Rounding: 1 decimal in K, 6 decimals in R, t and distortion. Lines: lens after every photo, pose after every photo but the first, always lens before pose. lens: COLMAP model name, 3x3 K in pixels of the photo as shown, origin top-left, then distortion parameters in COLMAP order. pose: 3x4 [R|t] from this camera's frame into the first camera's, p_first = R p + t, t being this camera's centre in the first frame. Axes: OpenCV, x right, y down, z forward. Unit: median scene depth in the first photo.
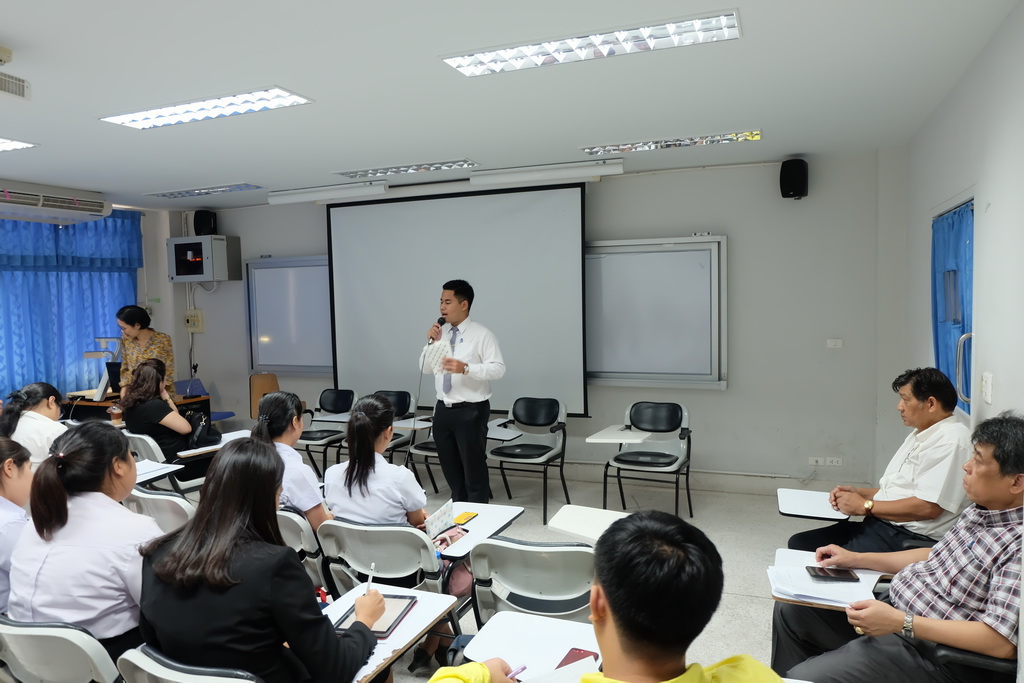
lens RADIAL K [[724.2, 0, 526.1], [0, 724.2, 342.8], [0, 0, 1]] dist [-0.006964, 0.043508]
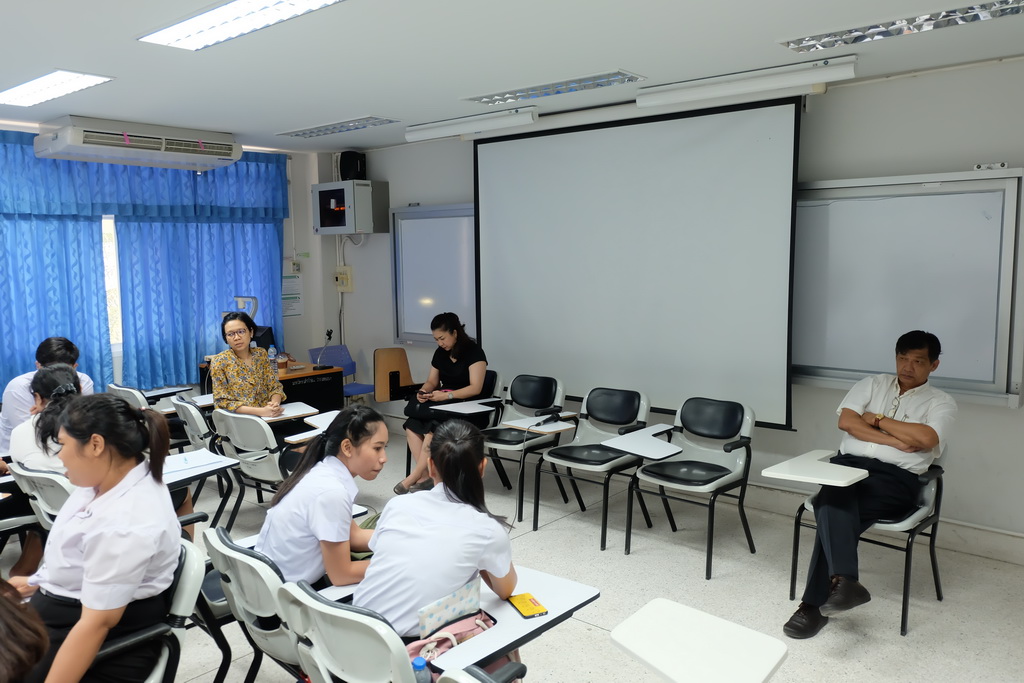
lens RADIAL K [[838.6, 0, 512.0], [0, 838.6, 341.5], [0, 0, 1]] dist [0.050984, 0.007157]
pose [[0.949969, 0.045159, -0.309061, 0.067382], [-0.030331, 0.998154, 0.052616, -0.017385], [0.310867, -0.040610, 0.949586, 0.112355]]
